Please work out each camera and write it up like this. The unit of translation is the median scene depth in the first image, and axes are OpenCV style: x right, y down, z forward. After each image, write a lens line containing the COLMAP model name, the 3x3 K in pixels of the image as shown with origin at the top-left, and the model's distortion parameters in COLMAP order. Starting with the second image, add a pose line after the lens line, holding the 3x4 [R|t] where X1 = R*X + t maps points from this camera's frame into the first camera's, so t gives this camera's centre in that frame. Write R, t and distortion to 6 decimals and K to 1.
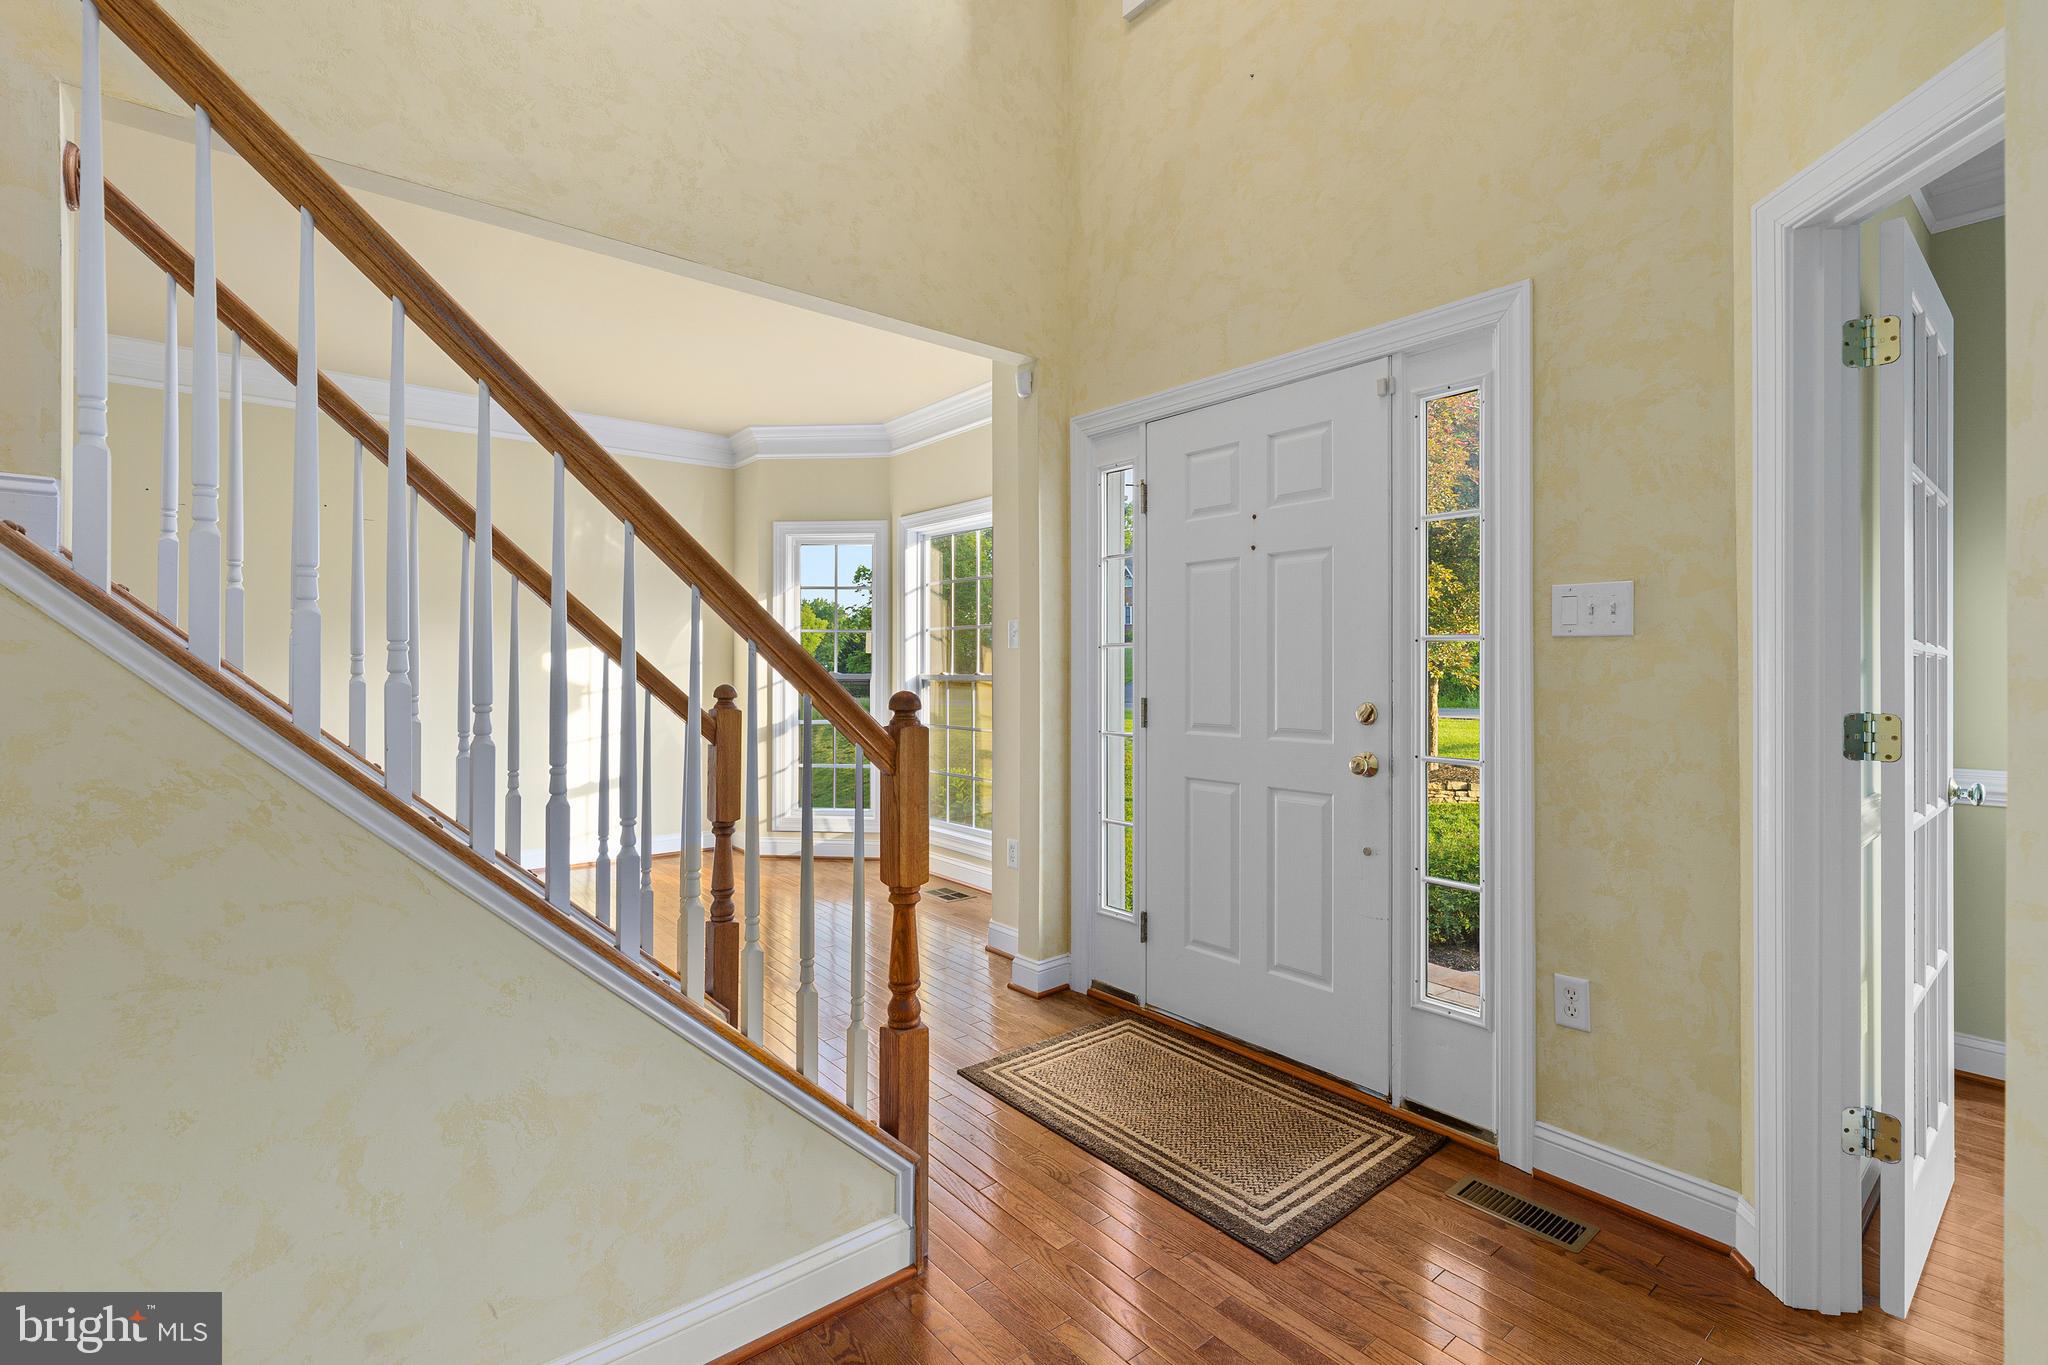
lens RADIAL K [[919.4, 0, 1025.4], [0, 919.4, 668.1], [0, 0, 1]] dist [0.003237, -0.000346]
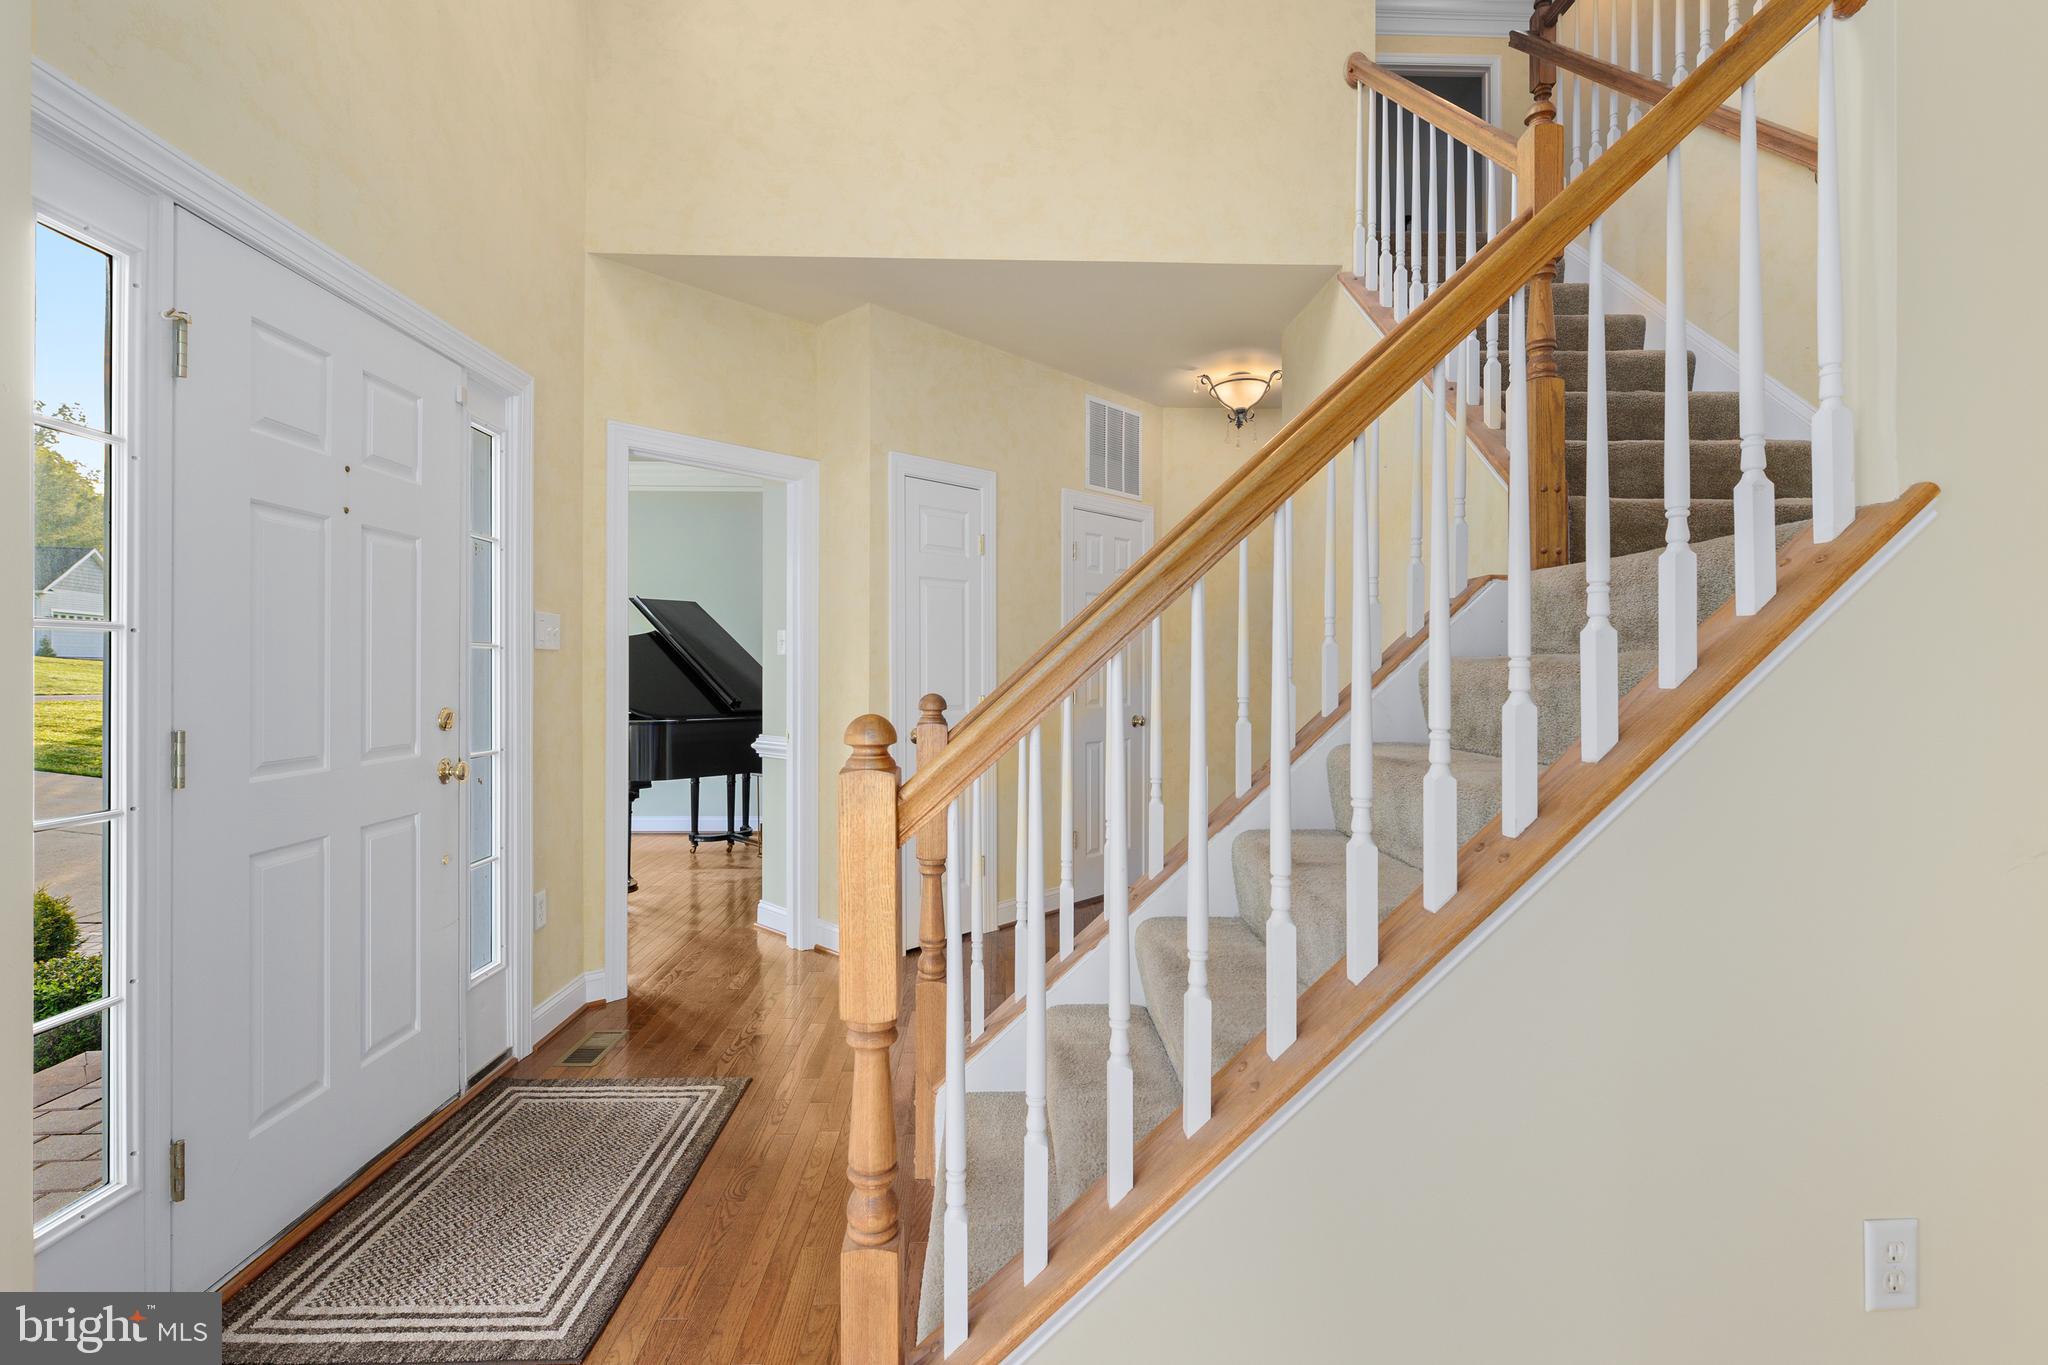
lens RADIAL K [[928.7, 0, 1008.0], [0, 928.7, 669.7], [0, 0, 1]] dist [-0.000231, -0.000090]
pose [[-0.784998, -0.003225, 0.619490, -0.712733], [-0.004650, 0.999989, -0.000686, -0.005841], [-0.619481, -0.003419, -0.785004, 1.412503]]
